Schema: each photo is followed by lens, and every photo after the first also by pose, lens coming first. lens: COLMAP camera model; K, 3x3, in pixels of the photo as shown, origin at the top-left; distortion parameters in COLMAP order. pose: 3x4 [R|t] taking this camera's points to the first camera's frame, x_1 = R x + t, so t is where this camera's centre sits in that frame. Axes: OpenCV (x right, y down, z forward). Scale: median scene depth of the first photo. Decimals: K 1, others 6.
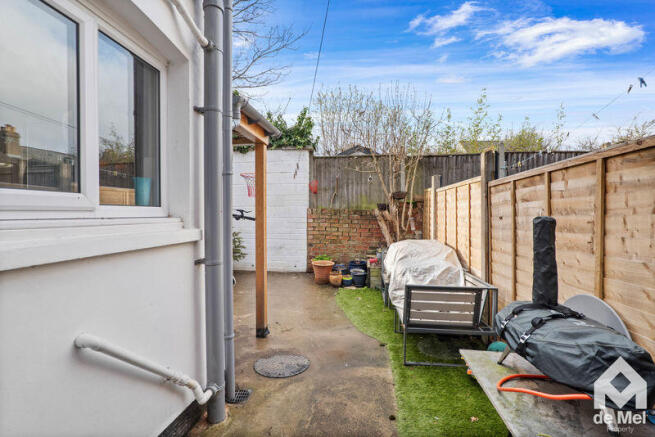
lens RADIAL K [[309.8, 0, 326.4], [0, 309.8, 218.0], [0, 0, 1]] dist [-0.003108, -0.000096]
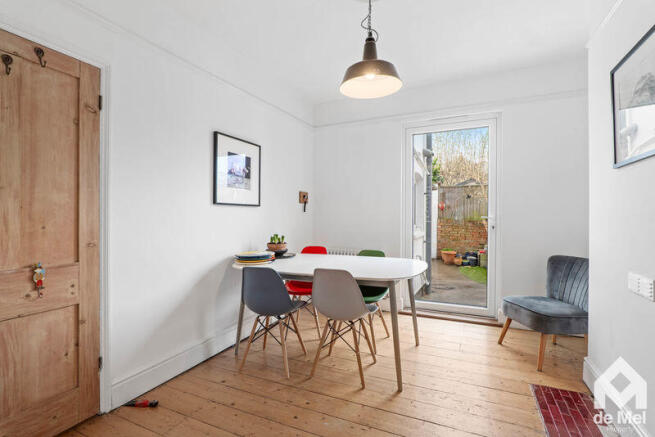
lens RADIAL K [[309.8, 0, 331.6], [0, 309.8, 221.2], [0, 0, 1]] dist [-0.003108, -0.000096]
pose [[0.957772, 0.006015, -0.287466, -0.141759], [-0.004689, 0.999975, 0.005301, -0.030253], [0.287491, -0.003729, 0.957776, -0.801101]]
